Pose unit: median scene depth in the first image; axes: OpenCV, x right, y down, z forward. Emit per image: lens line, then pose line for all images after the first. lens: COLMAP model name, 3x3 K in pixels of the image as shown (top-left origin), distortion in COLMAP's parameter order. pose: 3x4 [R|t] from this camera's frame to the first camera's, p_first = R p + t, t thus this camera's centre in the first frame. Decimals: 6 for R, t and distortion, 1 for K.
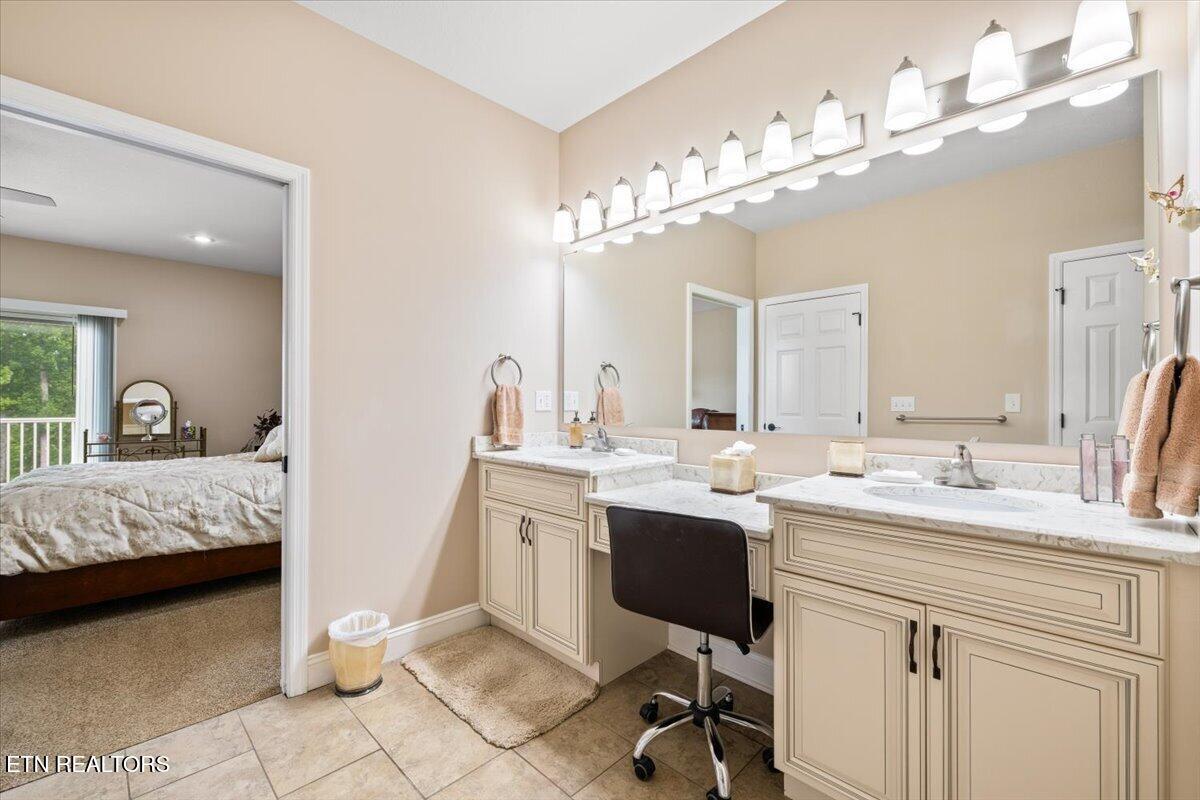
lens RADIAL K [[473.4, 0, 600.0], [0, 473.4, 400.0], [0, 0, 1]] dist [0.002942, 0.000107]
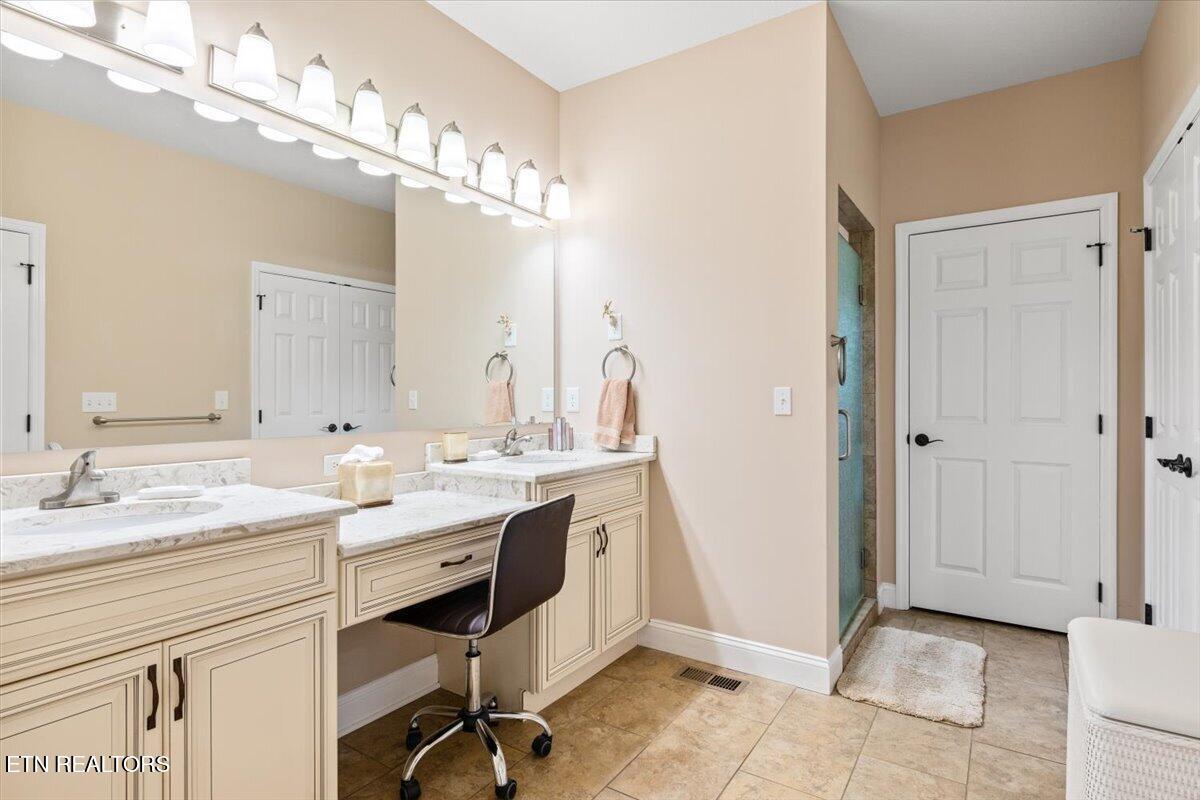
lens RADIAL K [[560.4, 0, 599.0], [0, 560.4, 396.3], [0, 0, 1]] dist [-0.005087, -0.000675]
pose [[-0.112328, 0.002019, 0.993669, -0.698252], [-0.000811, 0.999997, -0.002123, 0.001328], [-0.993671, -0.001044, -0.112326, 0.642917]]
